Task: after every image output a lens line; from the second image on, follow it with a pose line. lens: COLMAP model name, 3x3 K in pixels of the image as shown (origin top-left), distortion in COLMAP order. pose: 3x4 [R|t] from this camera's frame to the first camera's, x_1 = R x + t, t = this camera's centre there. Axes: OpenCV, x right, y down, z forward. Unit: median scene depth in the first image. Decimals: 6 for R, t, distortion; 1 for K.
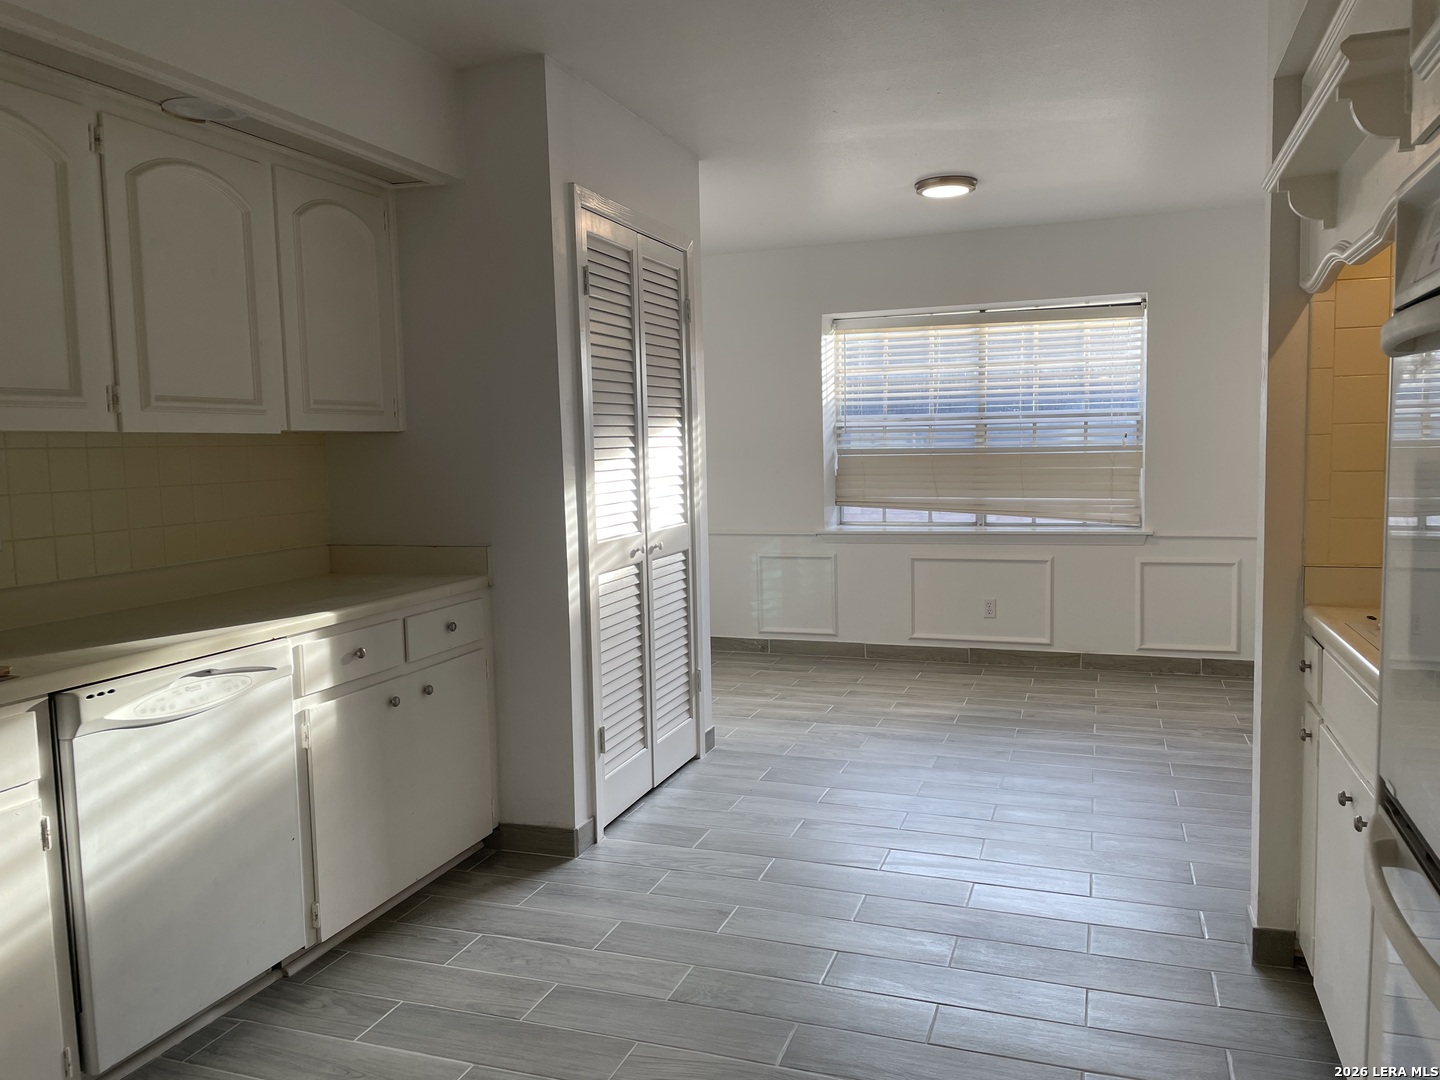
lens RADIAL K [[1091.3, 0, 723.3], [0, 1091.3, 561.4], [0, 0, 1]] dist [0.123548, -0.150806]
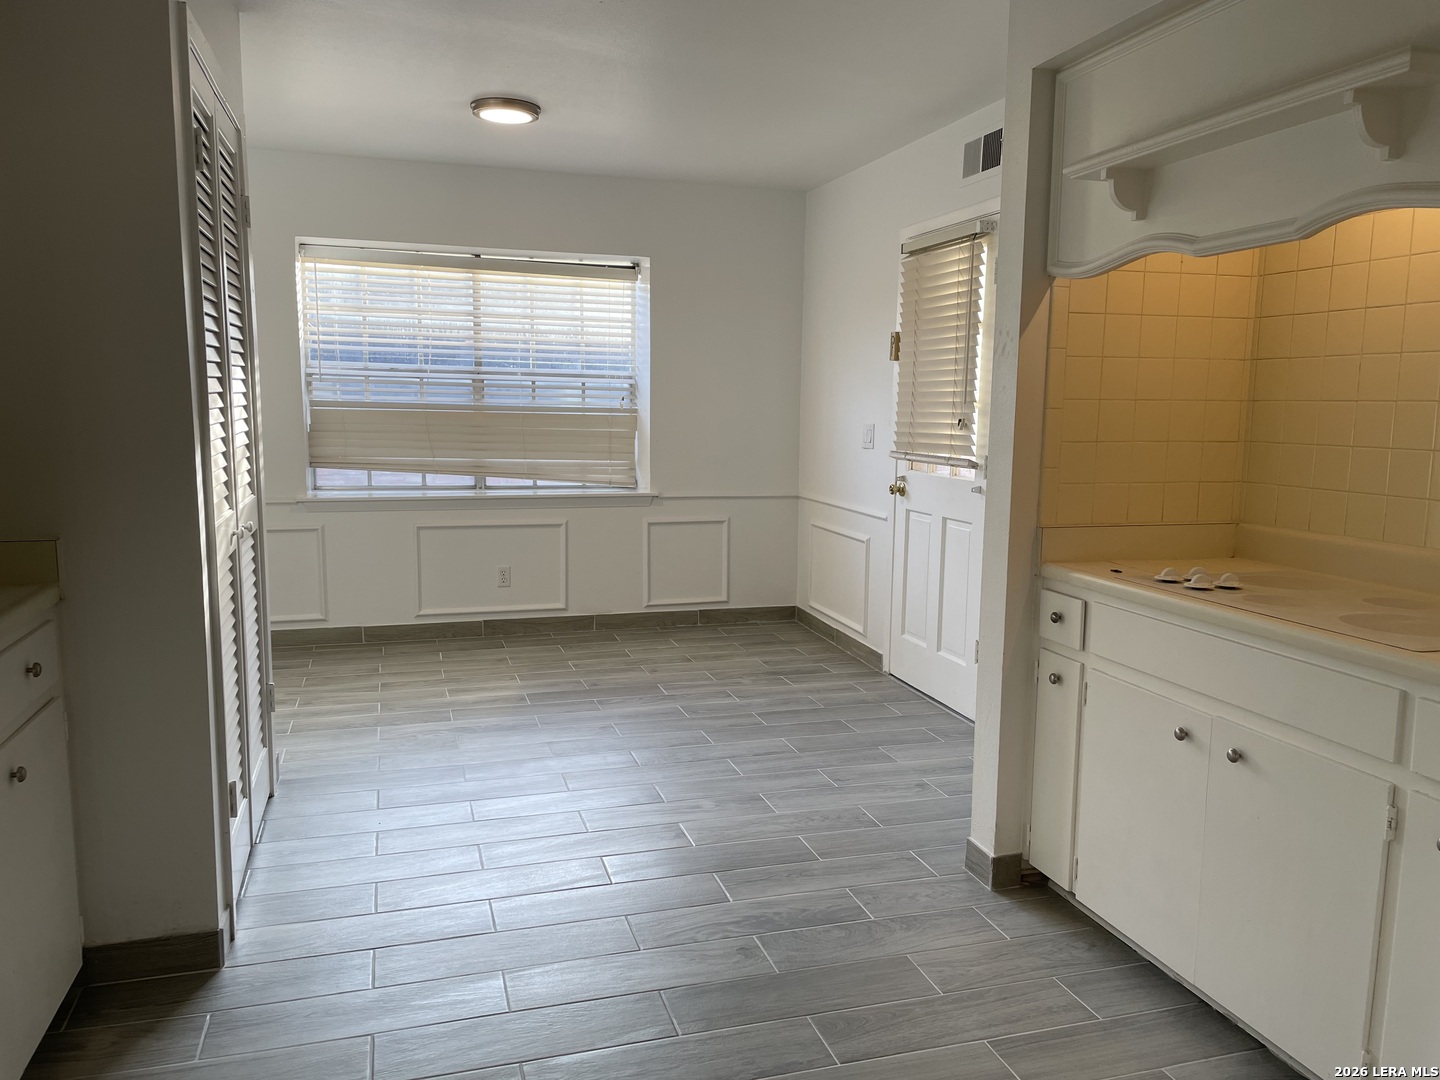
lens RADIAL K [[1091.3, 0, 723.3], [0, 1091.3, 561.4], [0, 0, 1]] dist [0.123548, -0.150806]
pose [[0.801030, -0.058259, 0.595783, -0.166936], [0.034577, 0.998094, 0.051110, -0.012051], [-0.597625, -0.020340, 0.801518, 0.131407]]
